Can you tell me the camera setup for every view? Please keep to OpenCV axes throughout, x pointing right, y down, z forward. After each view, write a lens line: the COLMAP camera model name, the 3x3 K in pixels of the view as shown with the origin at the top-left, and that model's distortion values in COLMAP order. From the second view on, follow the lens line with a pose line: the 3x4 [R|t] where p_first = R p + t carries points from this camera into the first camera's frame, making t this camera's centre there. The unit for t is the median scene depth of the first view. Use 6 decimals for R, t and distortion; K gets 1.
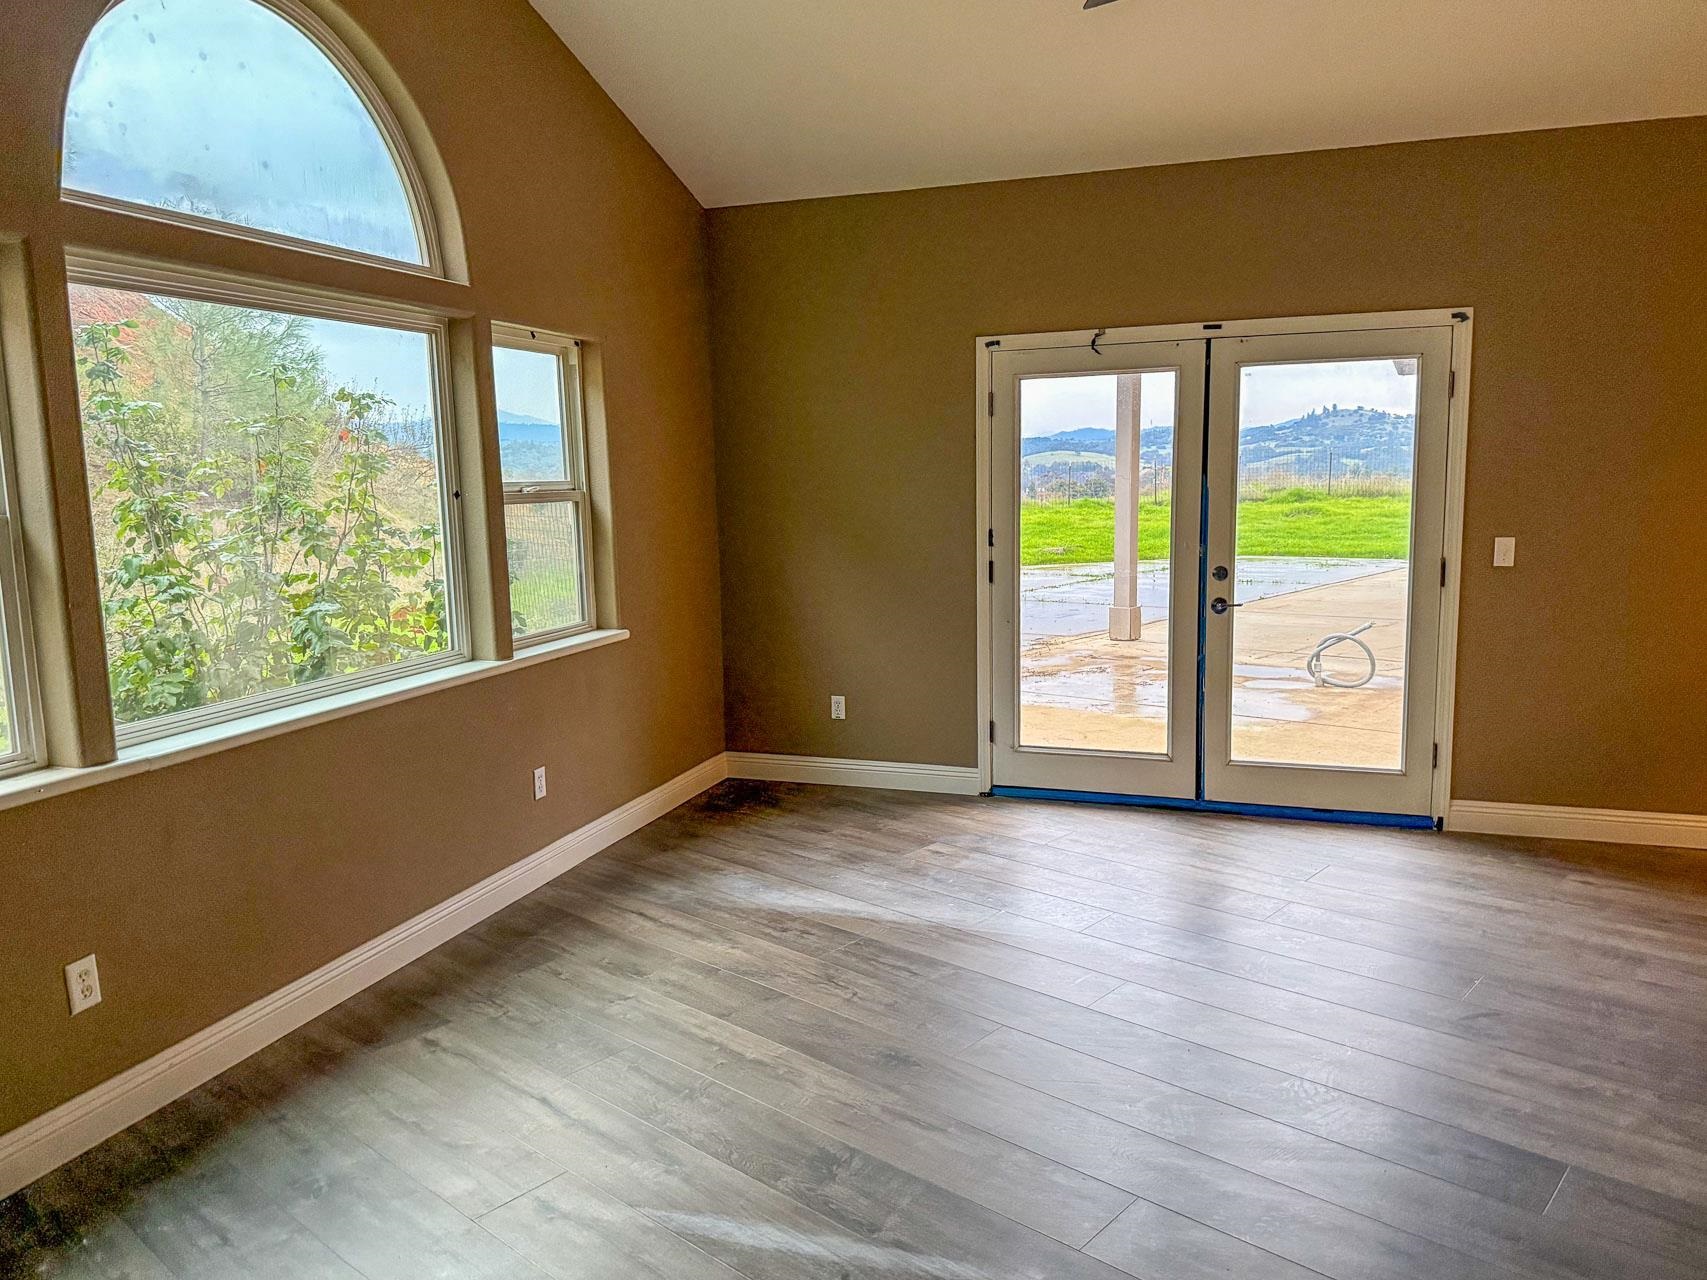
lens RADIAL K [[1197.2, 0, 853.5], [0, 1197.2, 640.0], [0, 0, 1]] dist [0.103171, -0.158871]
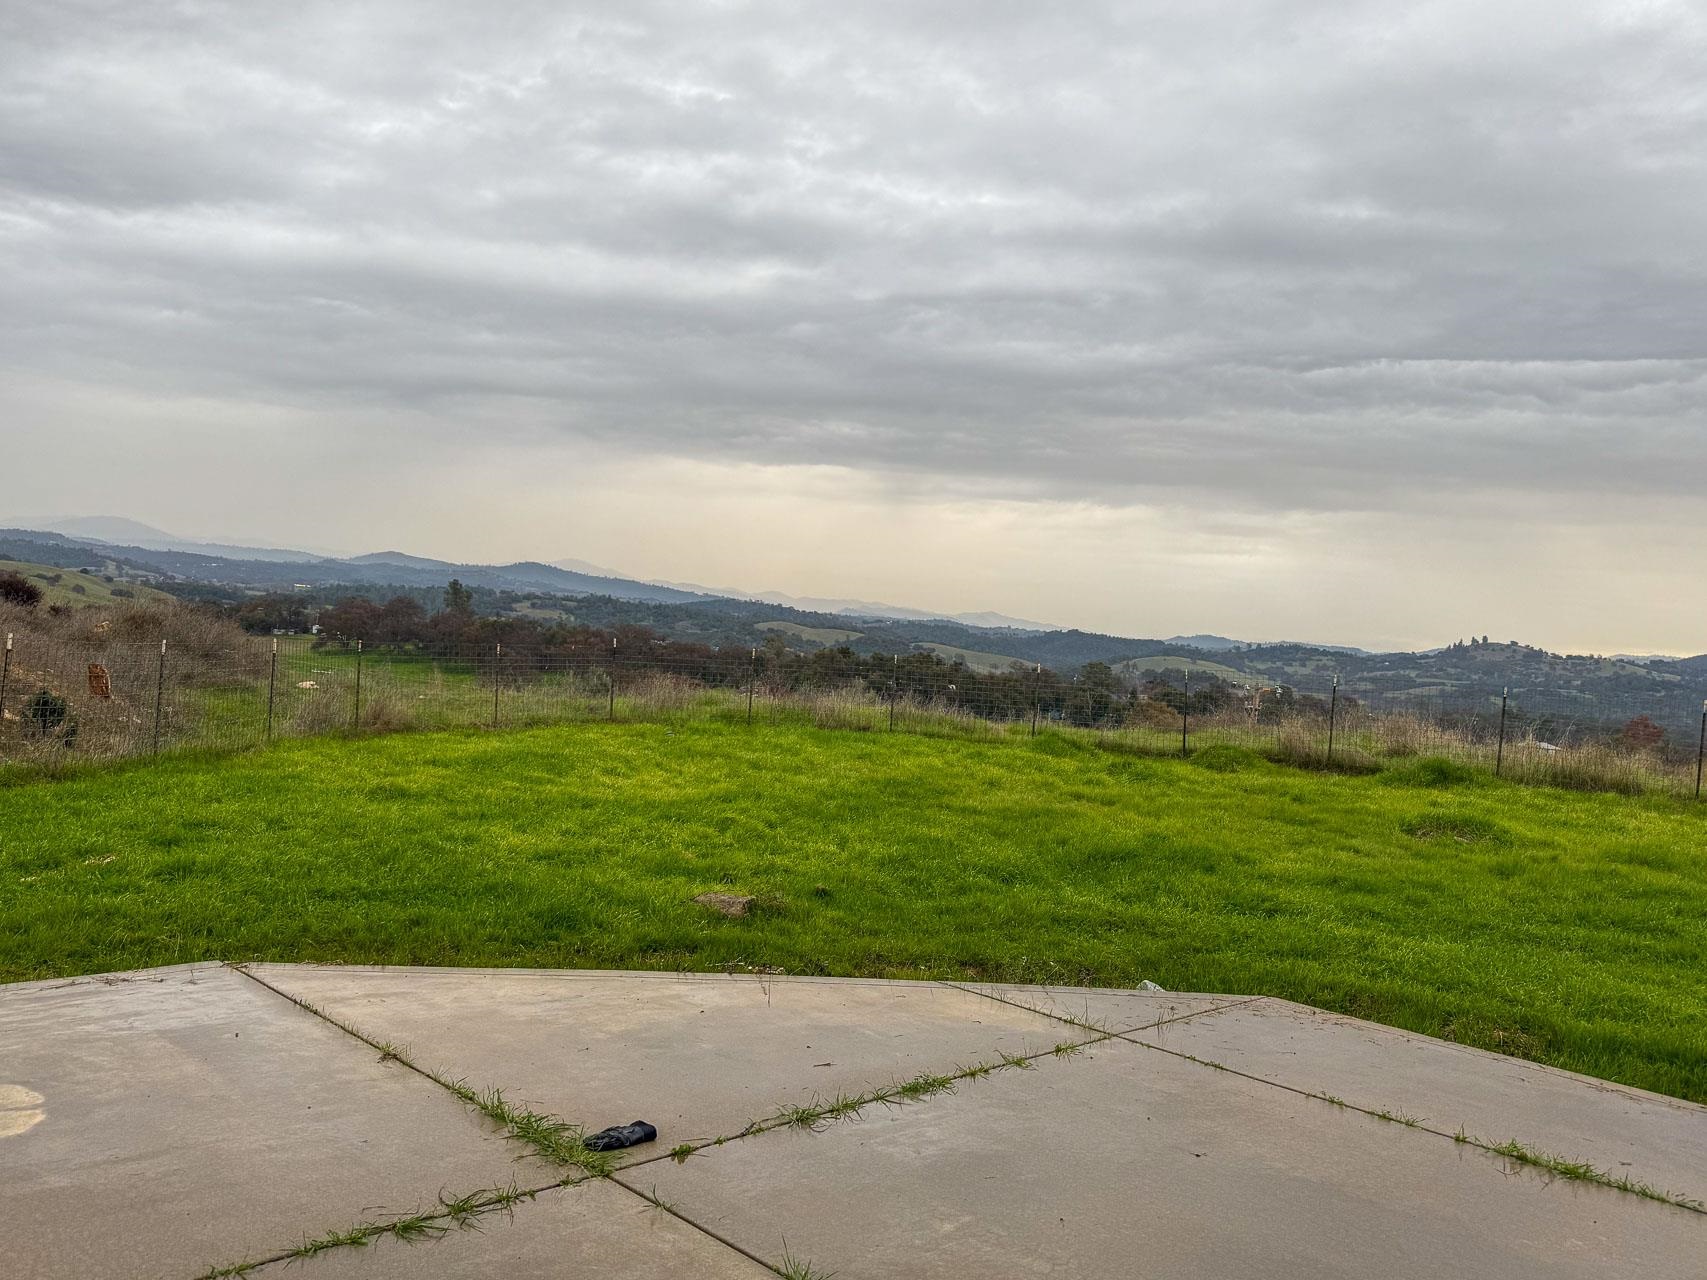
lens RADIAL K [[1197.2, 0, 853.5], [0, 1197.2, 640.0], [0, 0, 1]] dist [0.103171, -0.158871]
pose [[0.990285, 0.092571, -0.103756, 0.162441], [-0.107025, 0.983812, -0.143731, -0.071886], [0.088771, 0.153440, 0.984163, 0.443125]]
